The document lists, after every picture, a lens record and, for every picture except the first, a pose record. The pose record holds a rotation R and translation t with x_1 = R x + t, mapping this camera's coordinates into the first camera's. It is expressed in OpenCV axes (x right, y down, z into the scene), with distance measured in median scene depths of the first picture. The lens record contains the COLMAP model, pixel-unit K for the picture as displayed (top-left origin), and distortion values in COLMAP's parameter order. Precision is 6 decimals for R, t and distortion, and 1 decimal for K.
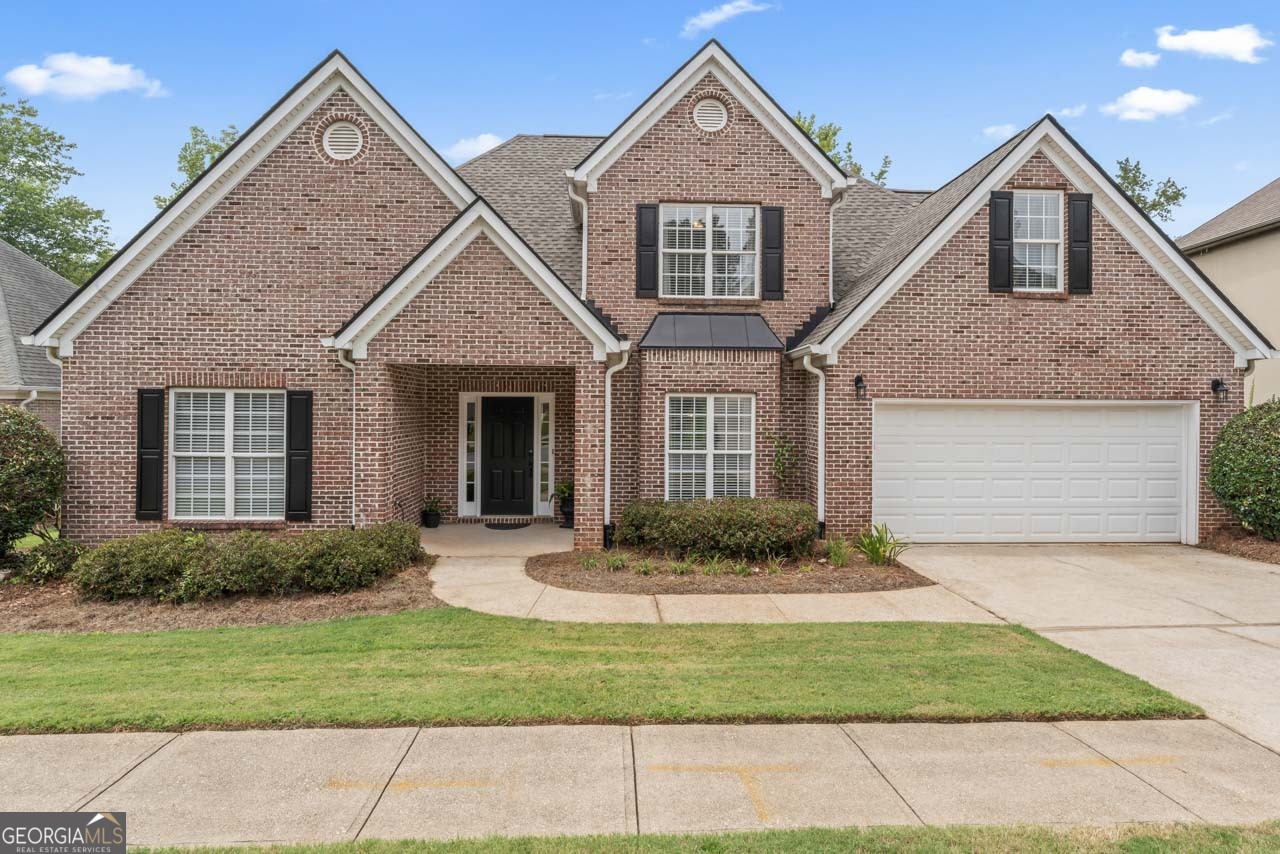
lens RADIAL K [[737.4, 0, 640.3], [0, 737.4, 423.3], [0, 0, 1]] dist [0.002385, -0.002653]
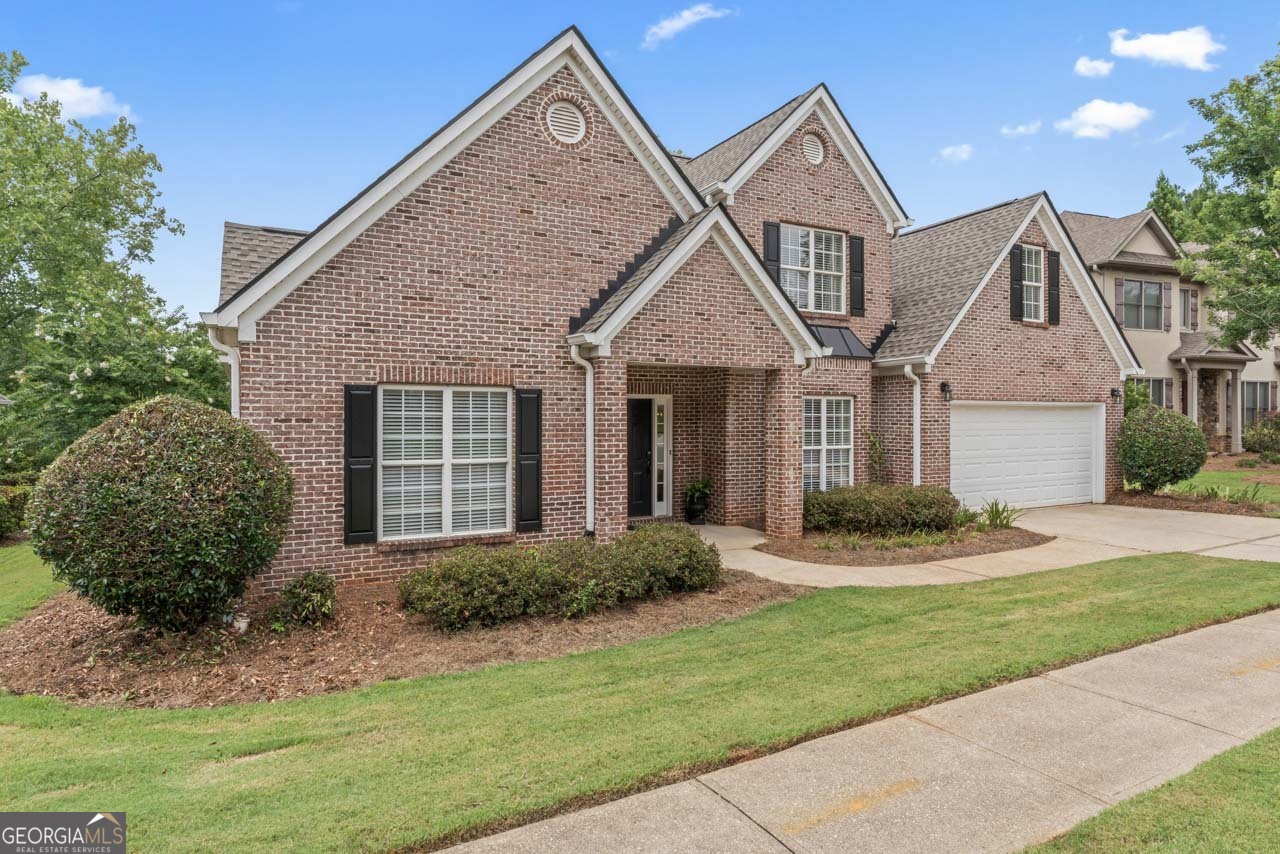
lens RADIAL K [[737.4, 0, 669.7], [0, 737.4, 437.8], [0, 0, 1]] dist [0.002385, -0.002653]
pose [[0.893161, -0.019229, 0.449326, -0.716885], [0.016073, 0.999812, 0.010838, 0.009115], [-0.449450, -0.002458, 0.893302, 0.103856]]
